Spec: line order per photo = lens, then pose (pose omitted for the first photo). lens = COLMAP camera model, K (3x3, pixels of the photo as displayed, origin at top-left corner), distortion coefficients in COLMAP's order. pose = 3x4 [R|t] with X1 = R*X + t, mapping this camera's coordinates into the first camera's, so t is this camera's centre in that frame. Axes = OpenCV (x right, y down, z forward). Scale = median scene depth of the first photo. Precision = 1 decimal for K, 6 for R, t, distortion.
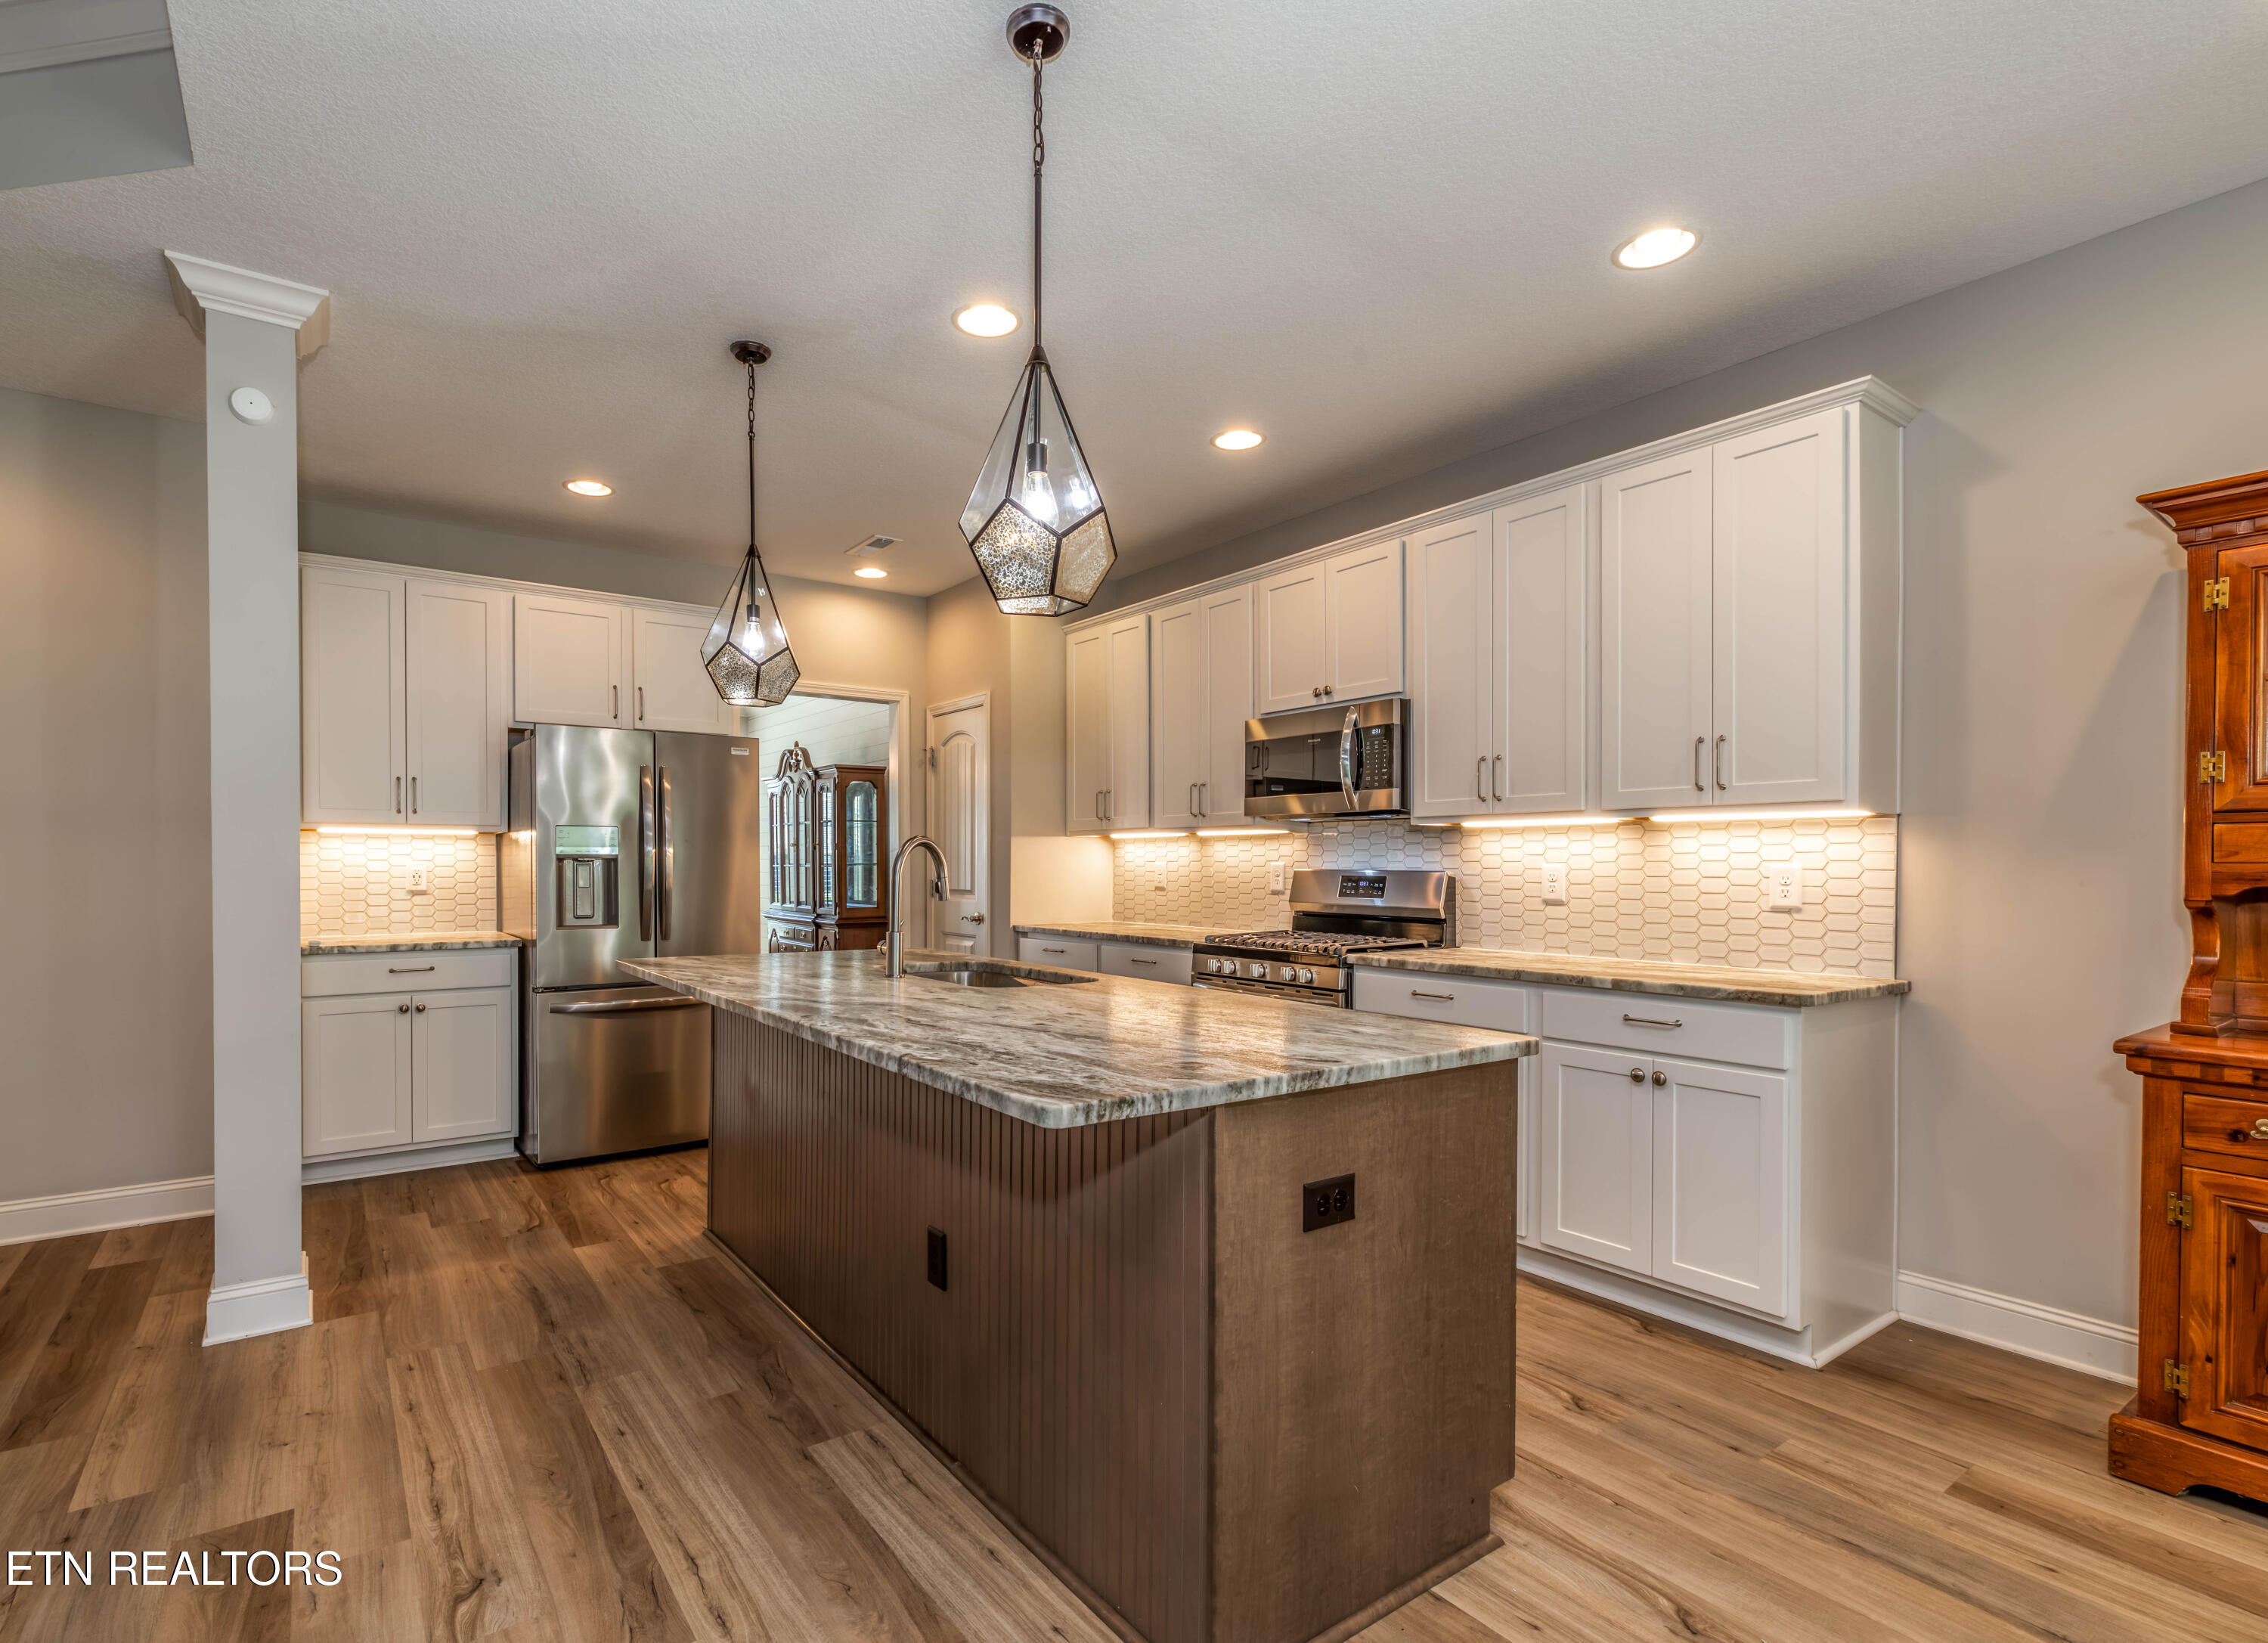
lens RADIAL K [[1096.1, 0, 1057.4], [0, 1096.1, 887.6], [0, 0, 1]] dist [0.002319, 0.001272]
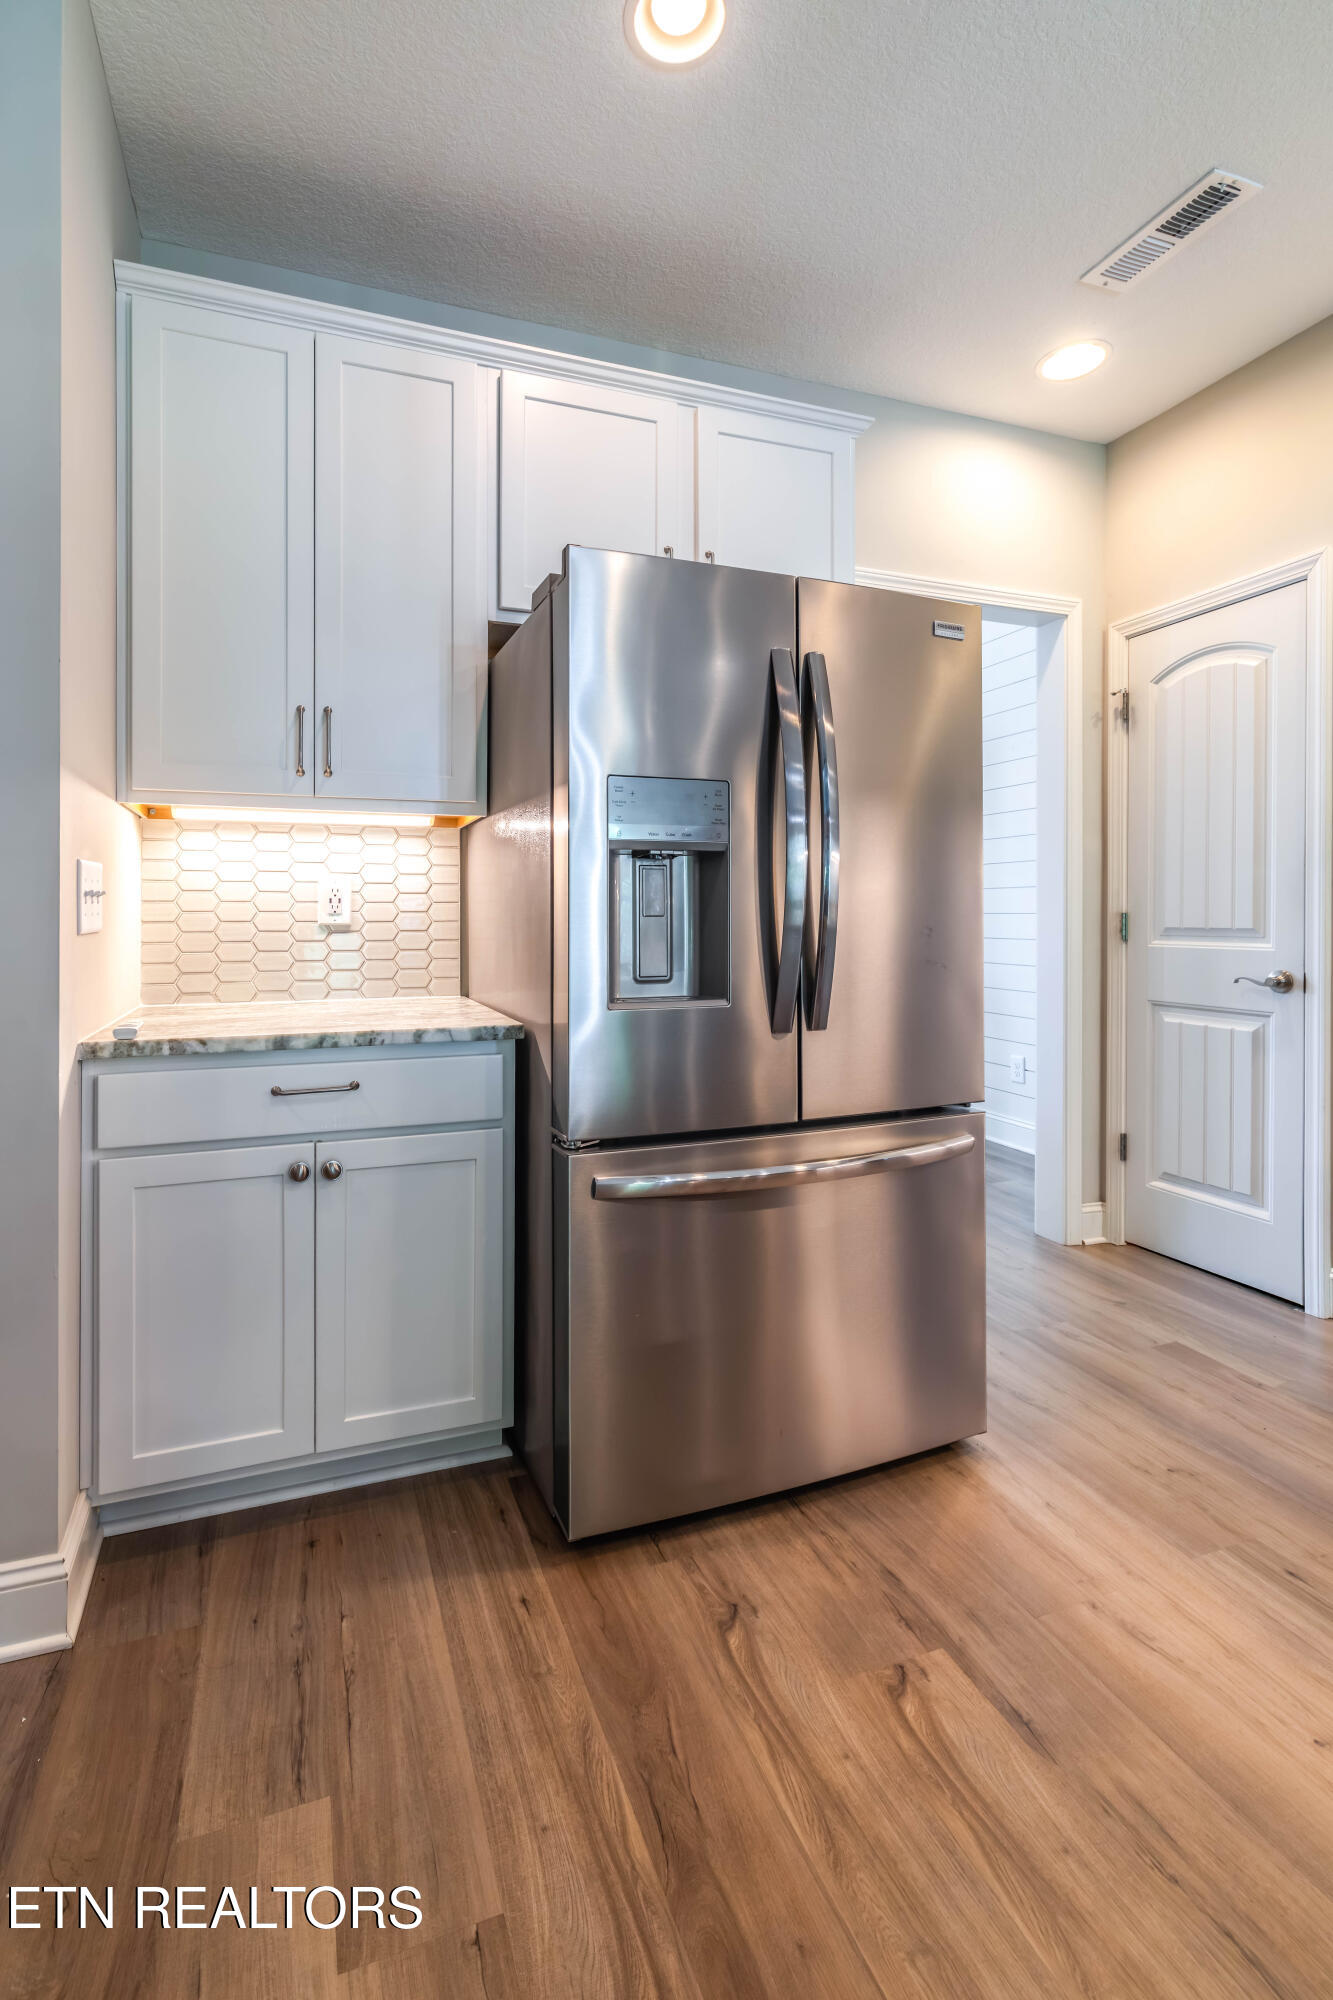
lens RADIAL K [[872.5, 0, 629.2], [0, 872.5, 916.9], [0, 0, 1]] dist [-0.006684, 0.000397]
pose [[0.974760, -0.001515, -0.223250, -0.523752], [-0.002879, 0.999809, -0.019354, 0.010756], [0.223237, 0.019508, 0.974569, 0.931477]]
